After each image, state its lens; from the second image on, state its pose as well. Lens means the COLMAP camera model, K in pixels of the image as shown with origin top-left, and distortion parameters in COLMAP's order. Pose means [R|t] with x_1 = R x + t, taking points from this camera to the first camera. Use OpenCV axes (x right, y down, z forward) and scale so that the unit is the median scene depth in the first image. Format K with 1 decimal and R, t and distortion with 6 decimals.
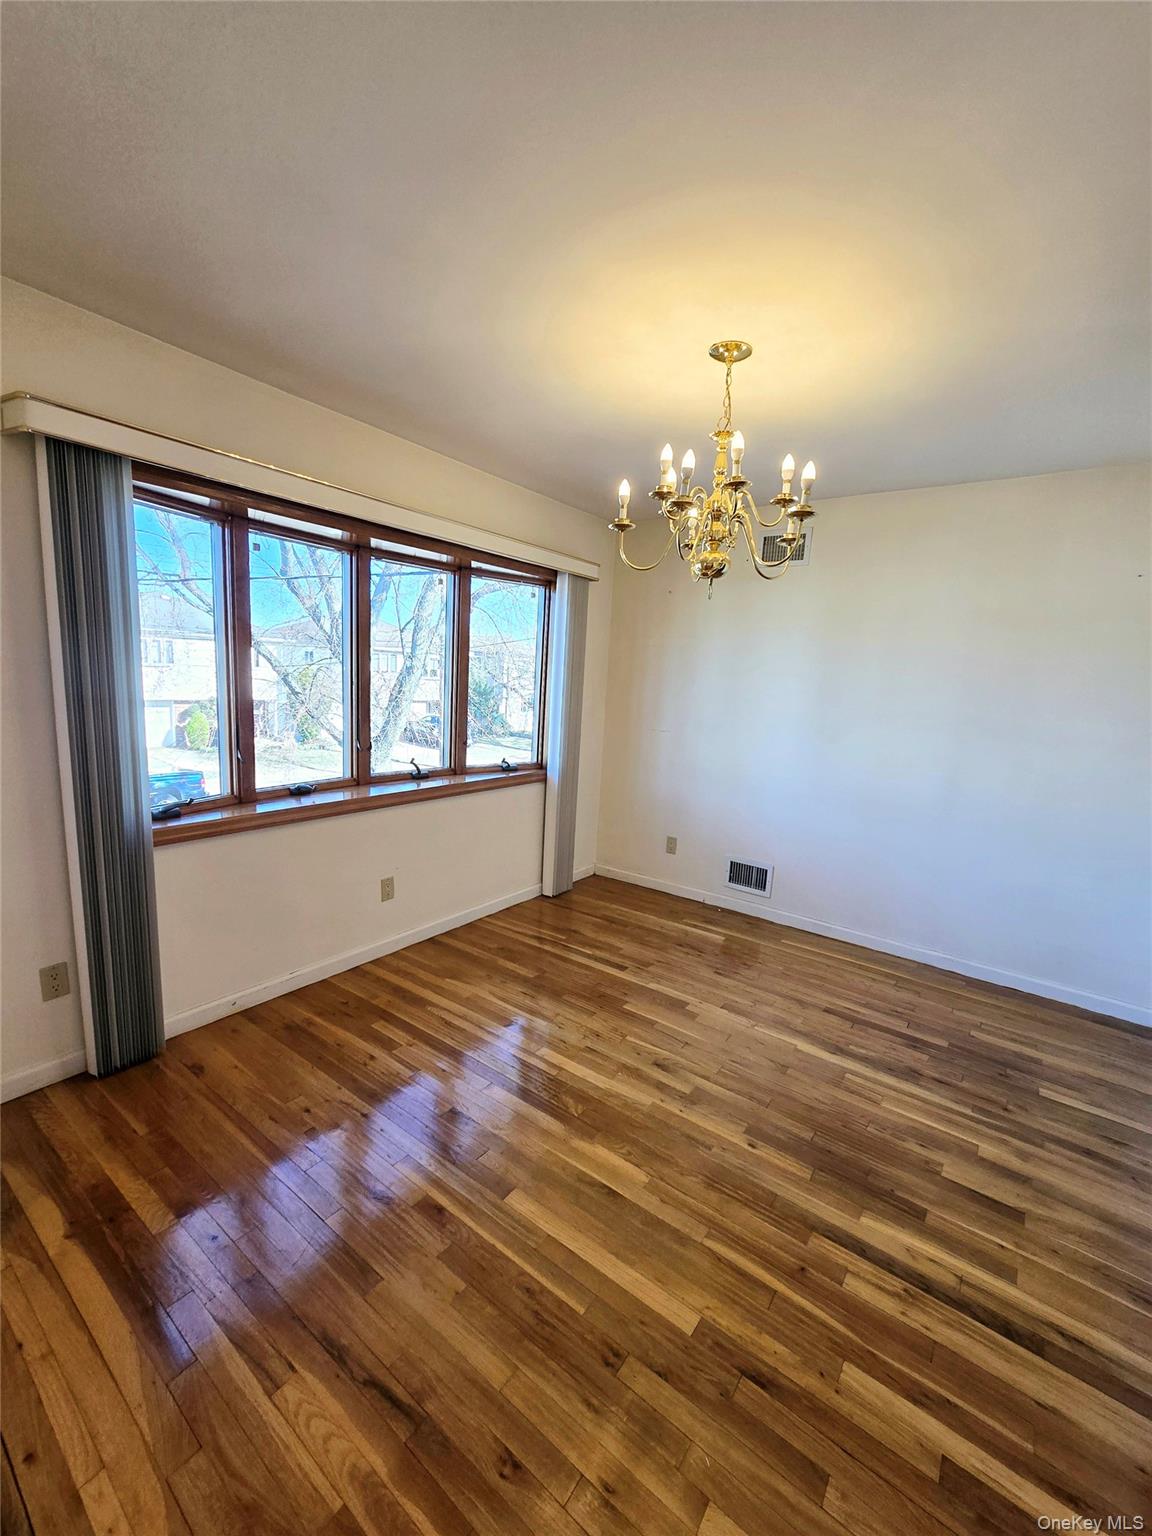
lens RADIAL K [[624.1, 0, 576.0], [0, 624.1, 768.0], [0, 0, 1]] dist [-0.008989, -0.000064]
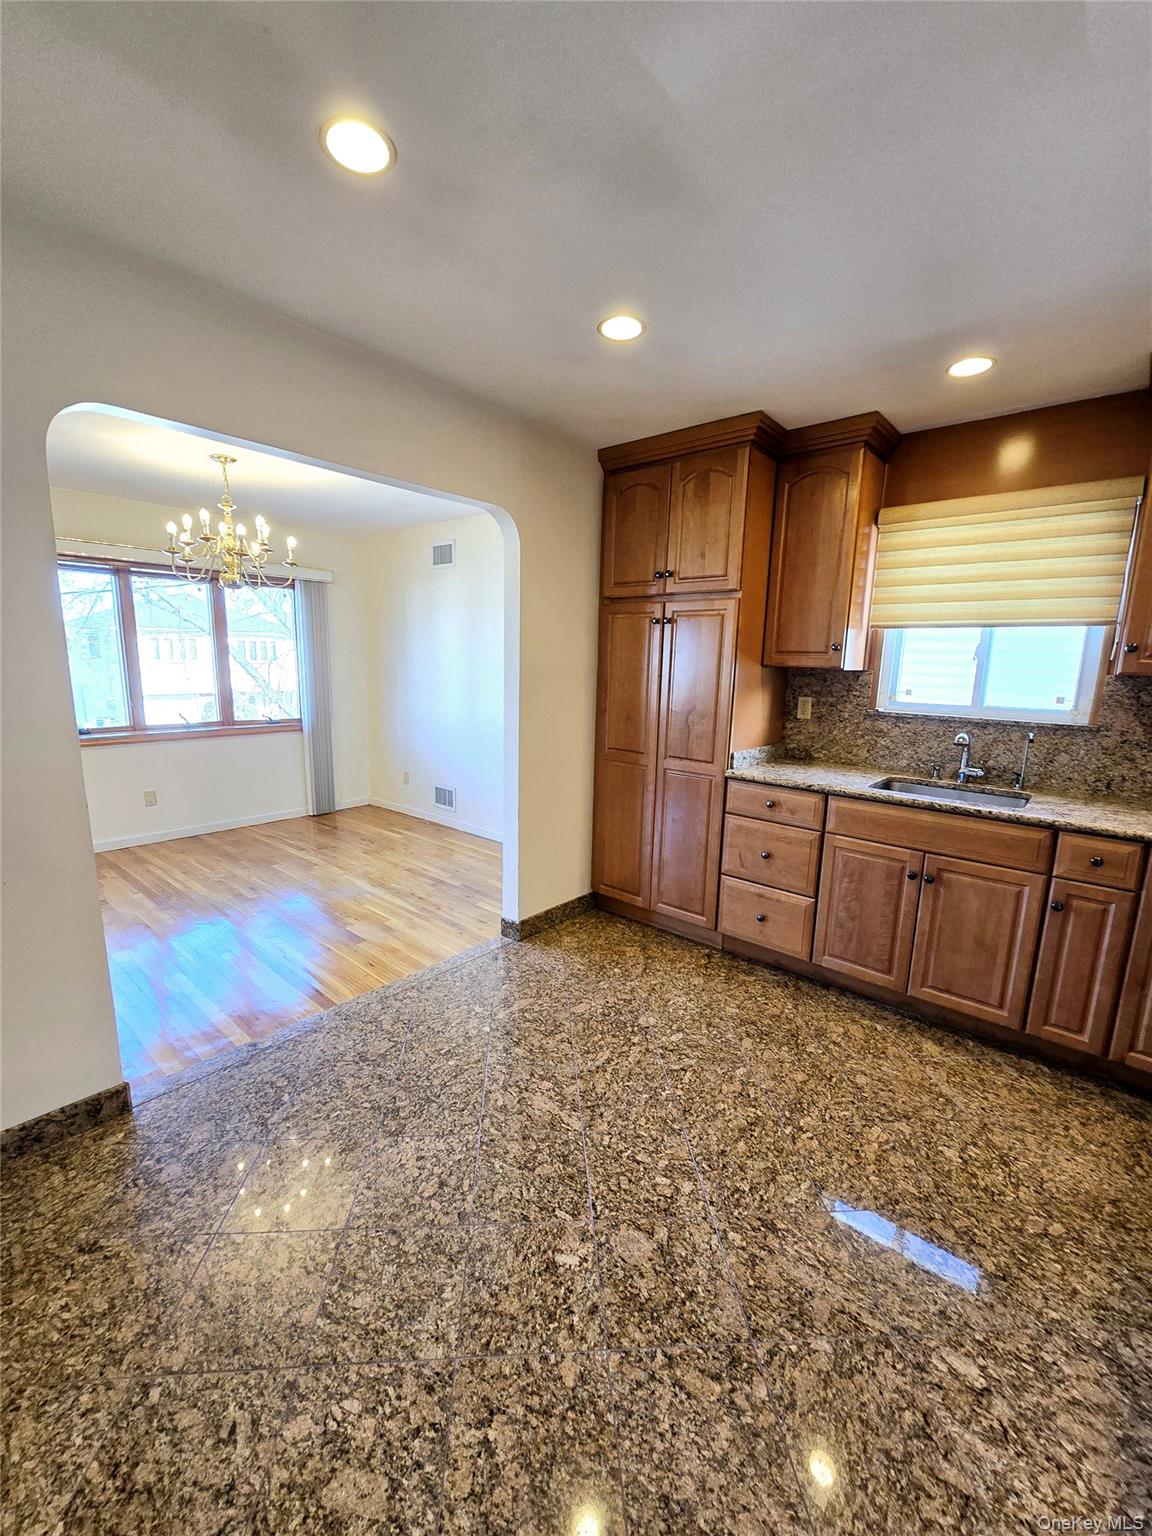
lens RADIAL K [[622.8, 0, 575.6], [0, 622.8, 776.4], [0, 0, 1]] dist [-0.018617, 0.015194]
pose [[0.997742, -0.015671, -0.065309, 0.816406], [0.017953, 0.999243, 0.034502, 0.108611], [0.064719, -0.035597, 0.997268, -0.414255]]
